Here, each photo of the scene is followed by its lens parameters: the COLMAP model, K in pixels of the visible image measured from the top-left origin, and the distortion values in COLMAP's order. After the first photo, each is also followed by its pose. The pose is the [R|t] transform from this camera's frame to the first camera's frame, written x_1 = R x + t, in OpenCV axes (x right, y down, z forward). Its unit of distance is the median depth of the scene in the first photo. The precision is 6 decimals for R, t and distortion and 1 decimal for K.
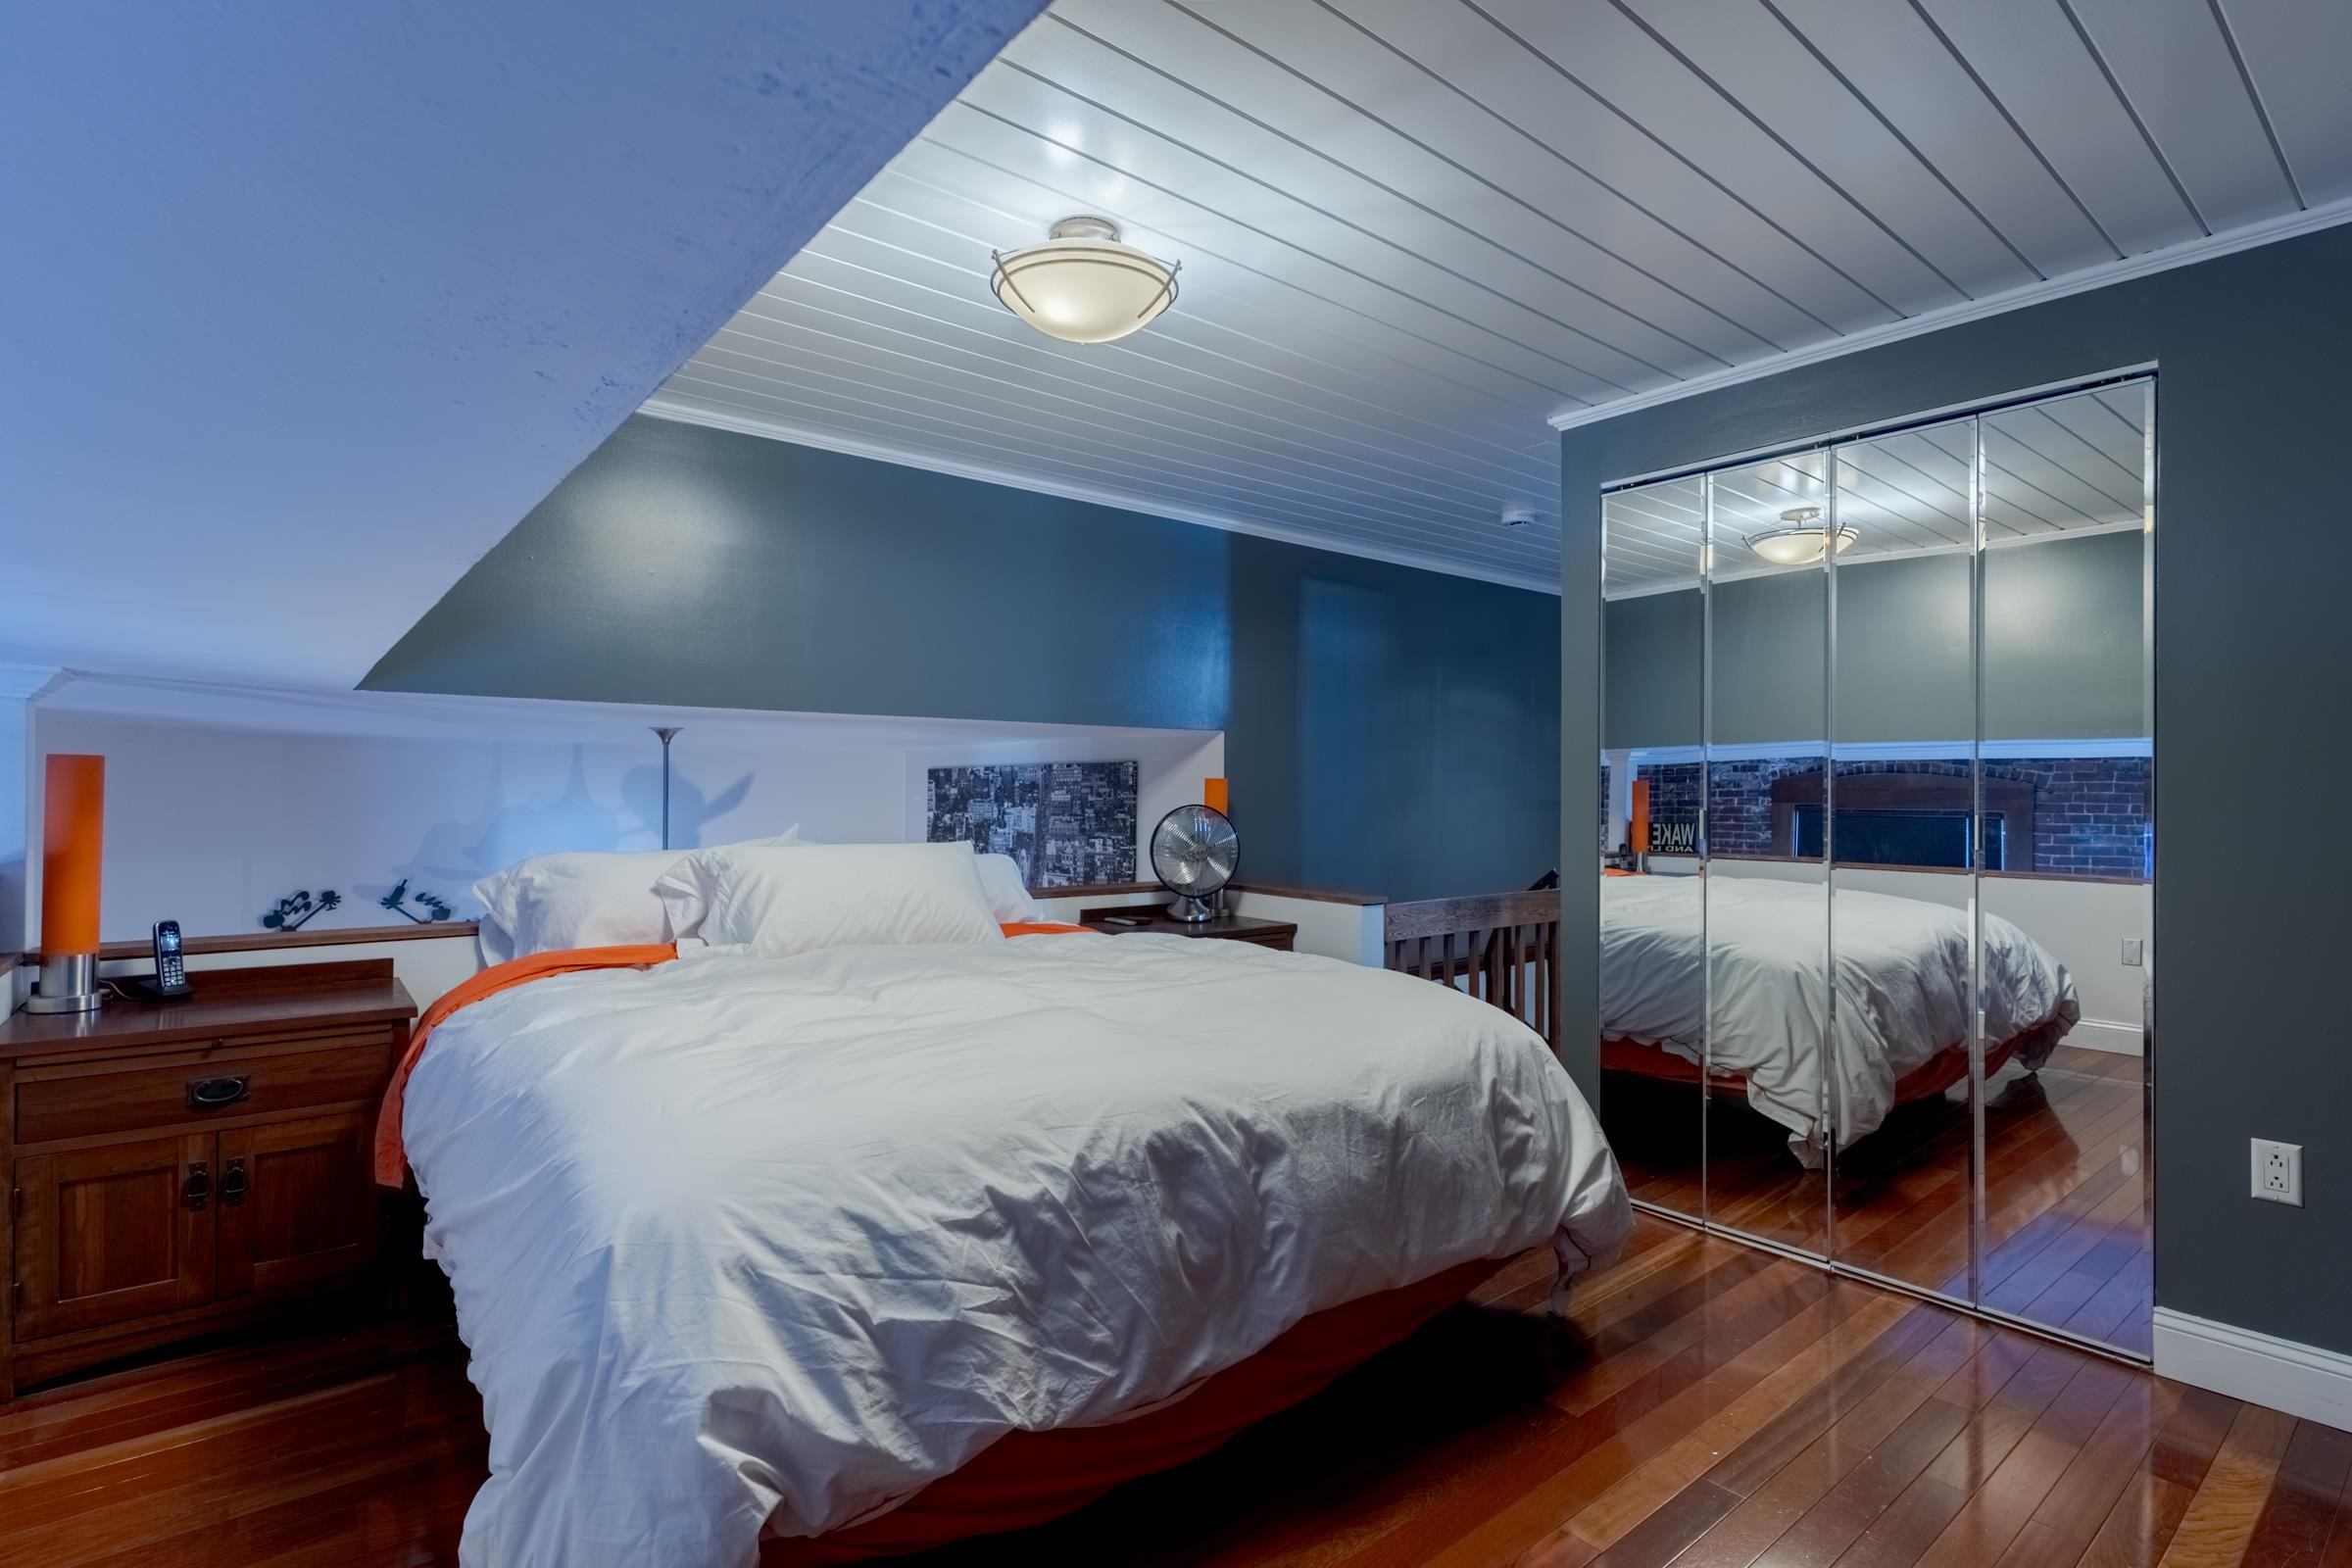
lens RADIAL K [[1123.6, 0, 1182.2], [0, 1123.6, 792.9], [0, 0, 1]] dist [0.004395, -0.001526]
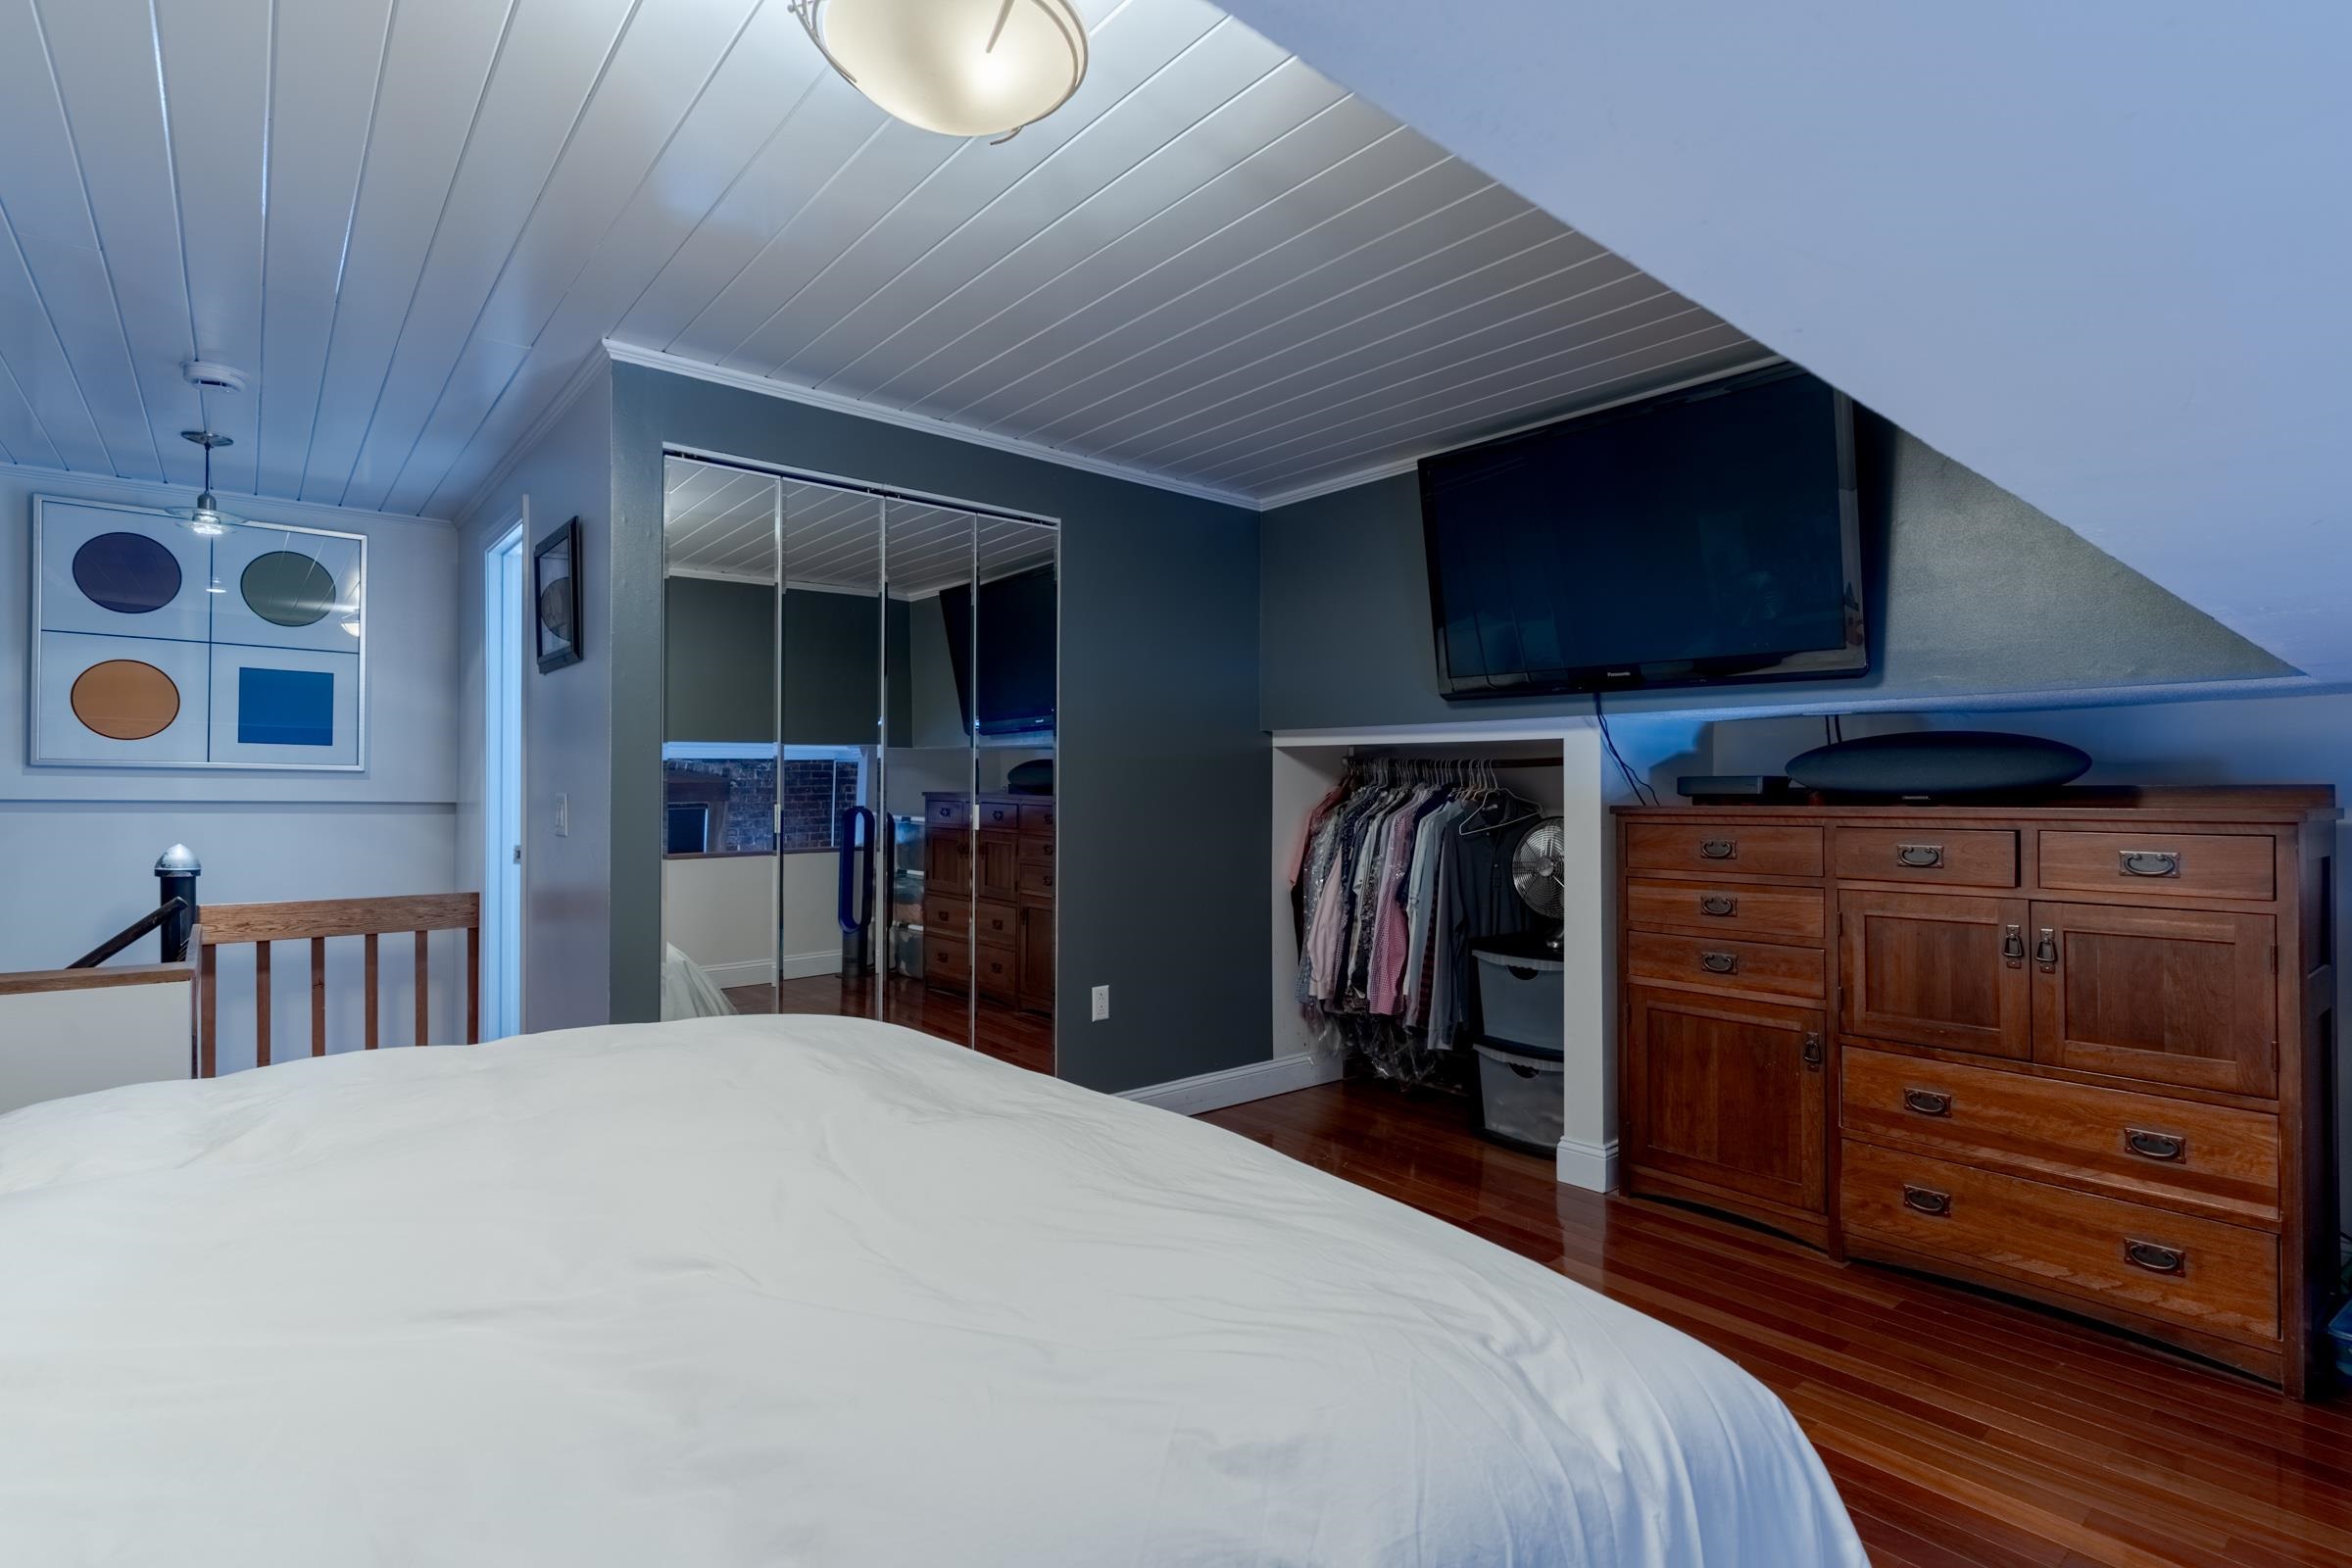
lens RADIAL K [[1123.6, 0, 1159.2], [0, 1123.6, 778.9], [0, 0, 1]] dist [0.004395, -0.001526]
pose [[-0.006375, 0.001238, 0.999979, -0.550254], [0.000477, 0.999999, -0.001235, -0.007932], [-0.999980, 0.000469, -0.006375, 0.647504]]
